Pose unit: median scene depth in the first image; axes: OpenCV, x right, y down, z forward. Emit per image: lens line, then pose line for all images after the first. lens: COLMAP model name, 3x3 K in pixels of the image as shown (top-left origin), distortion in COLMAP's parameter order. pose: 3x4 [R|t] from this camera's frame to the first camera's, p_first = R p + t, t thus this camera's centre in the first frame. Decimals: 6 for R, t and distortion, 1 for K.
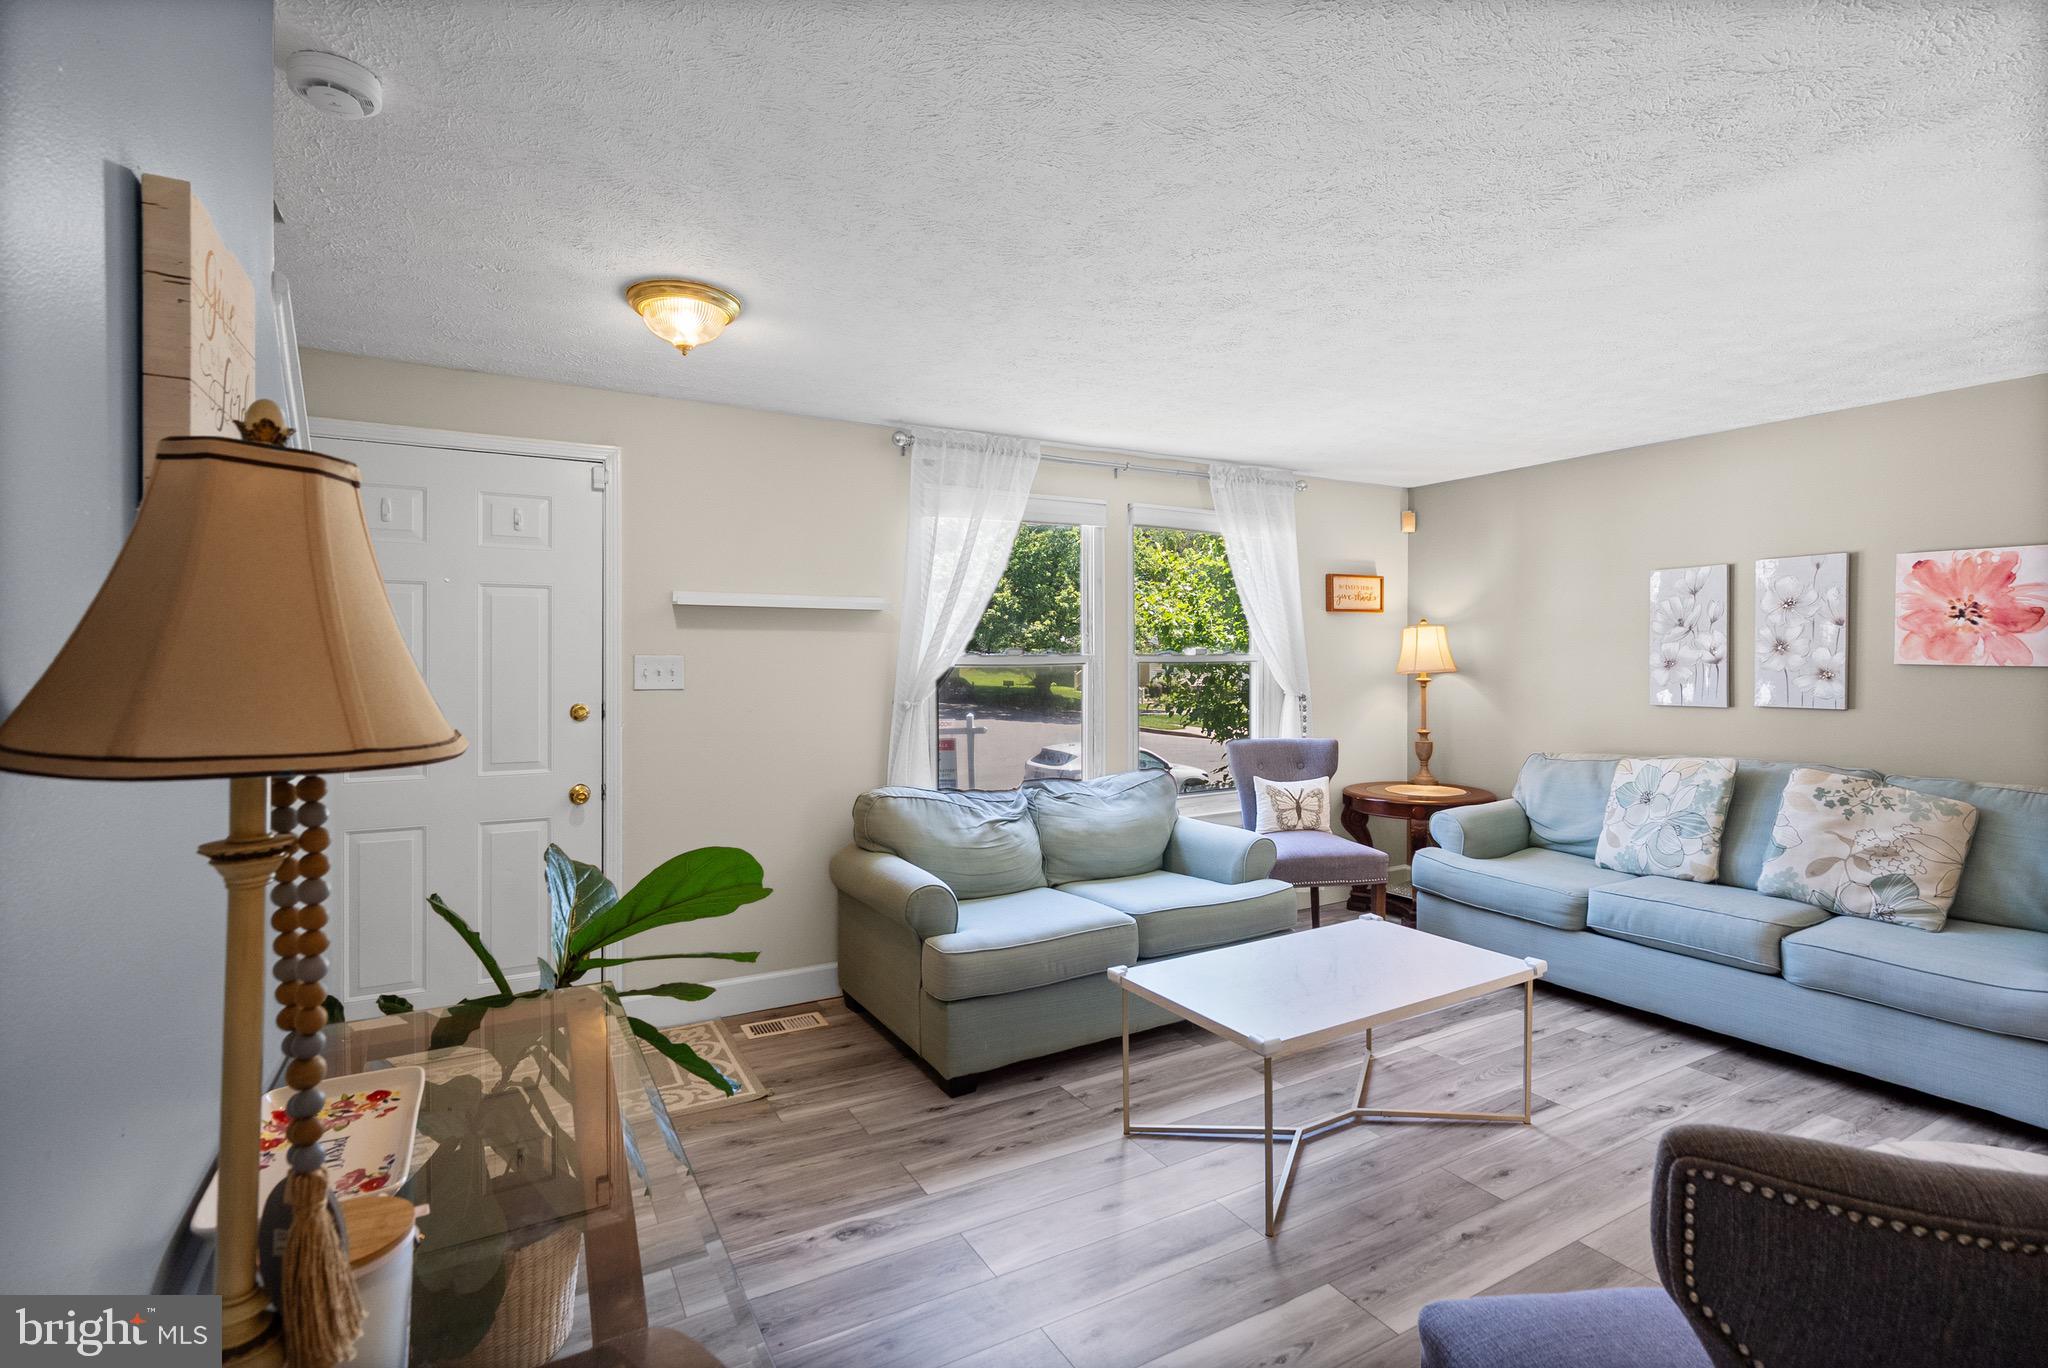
lens RADIAL K [[963.3, 0, 1011.8], [0, 963.3, 648.8], [0, 0, 1]] dist [-0.000992, -0.000179]
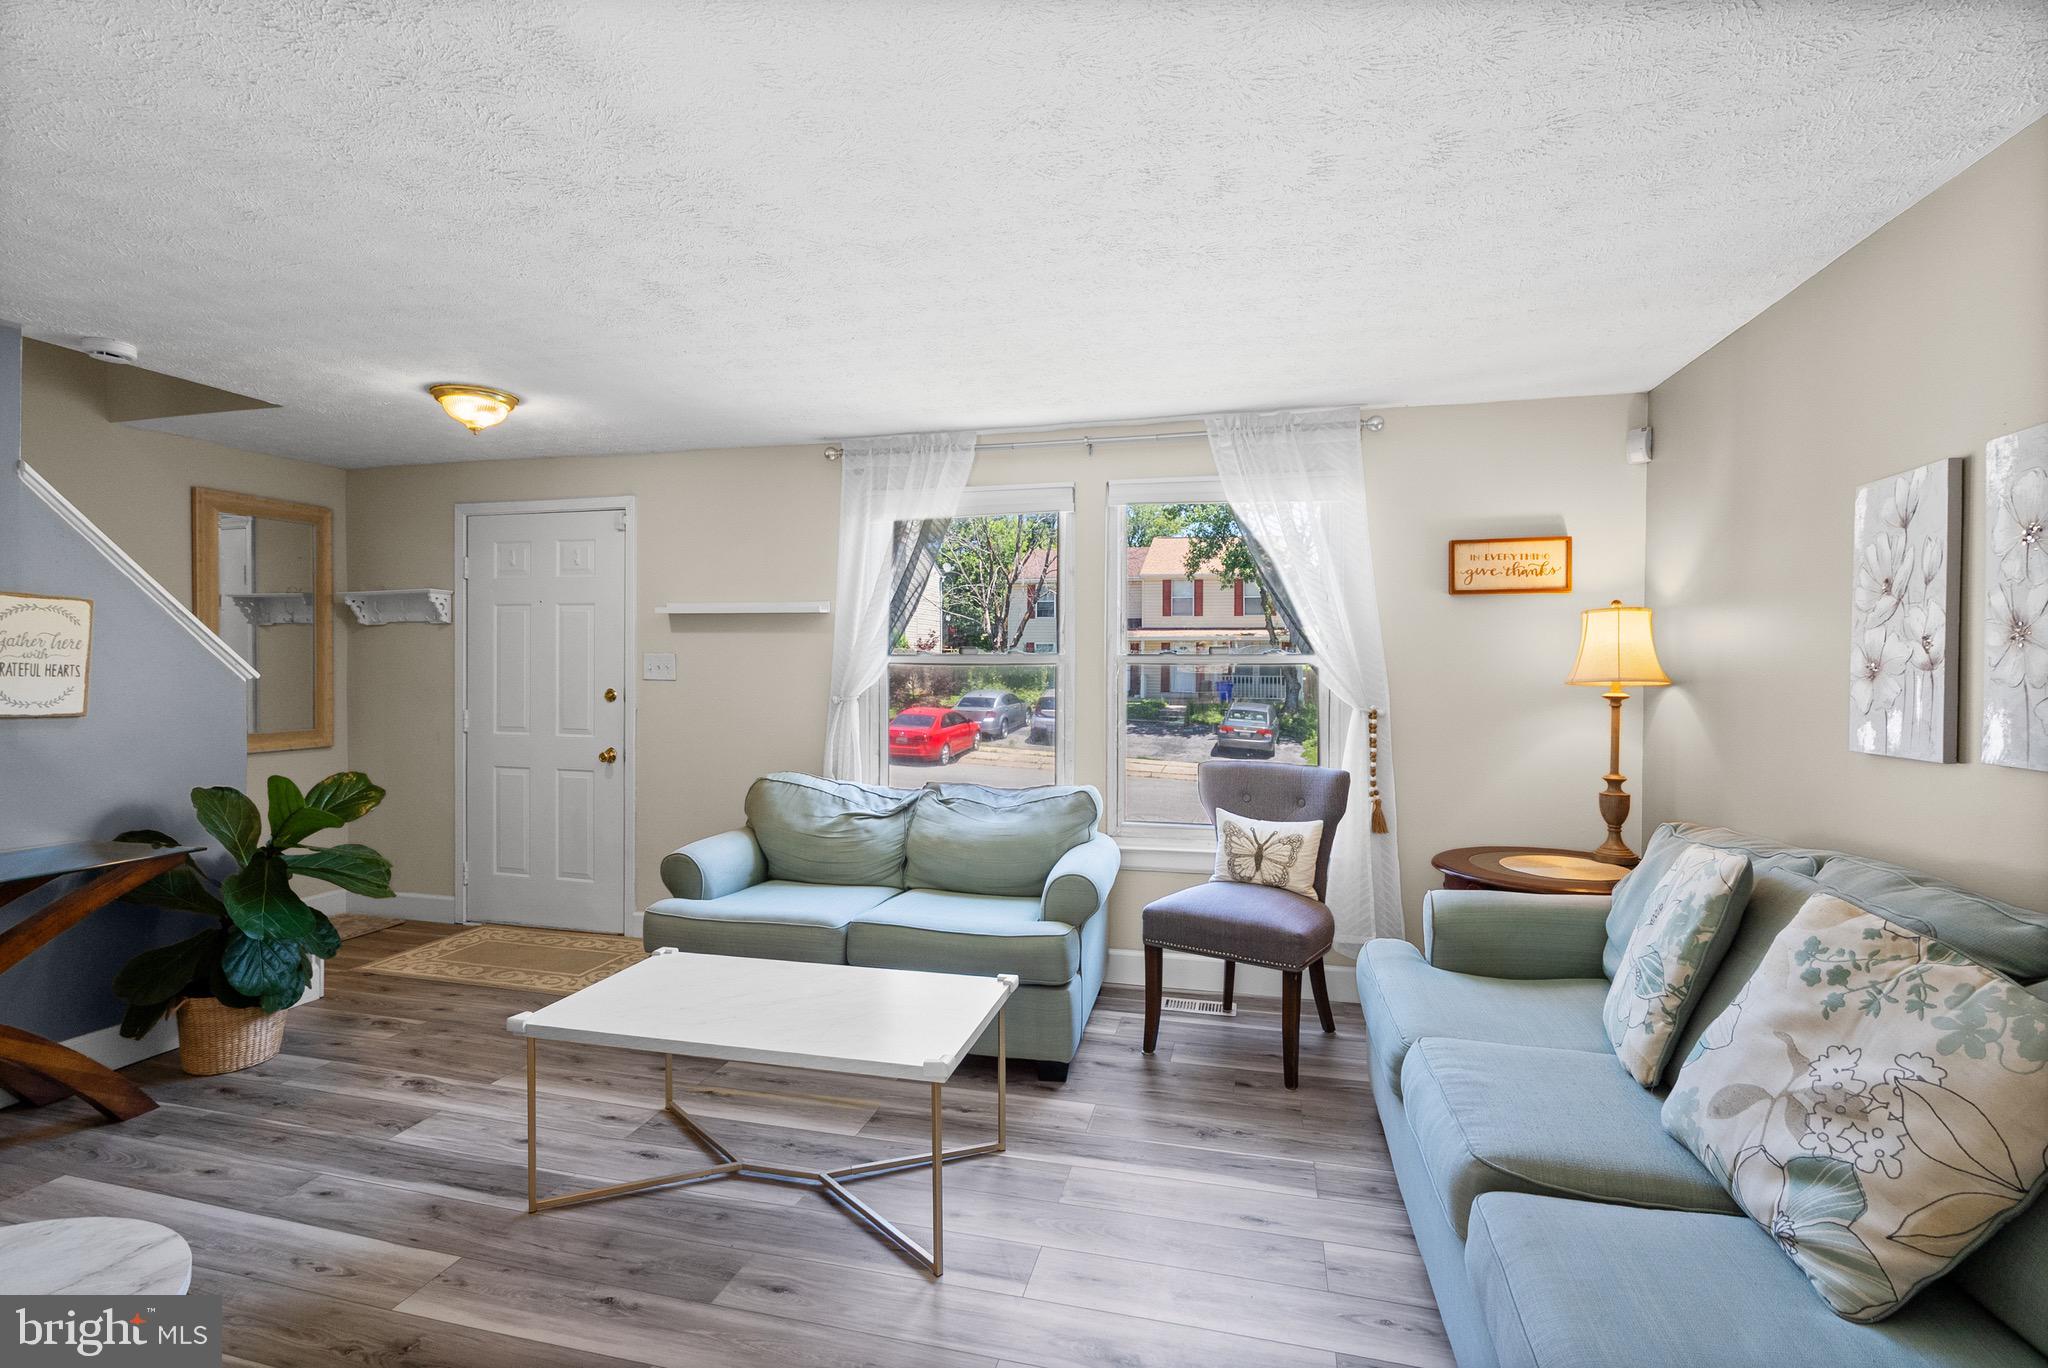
lens RADIAL K [[962.4, 0, 1008.1], [0, 962.4, 667.4], [0, 0, 1]] dist [-0.000958, 0.000056]
pose [[0.716740, 0.007622, -0.697299, 0.853648], [-0.001580, 0.999955, 0.009307, 0.012268], [0.697339, -0.005569, 0.716720, 0.396566]]
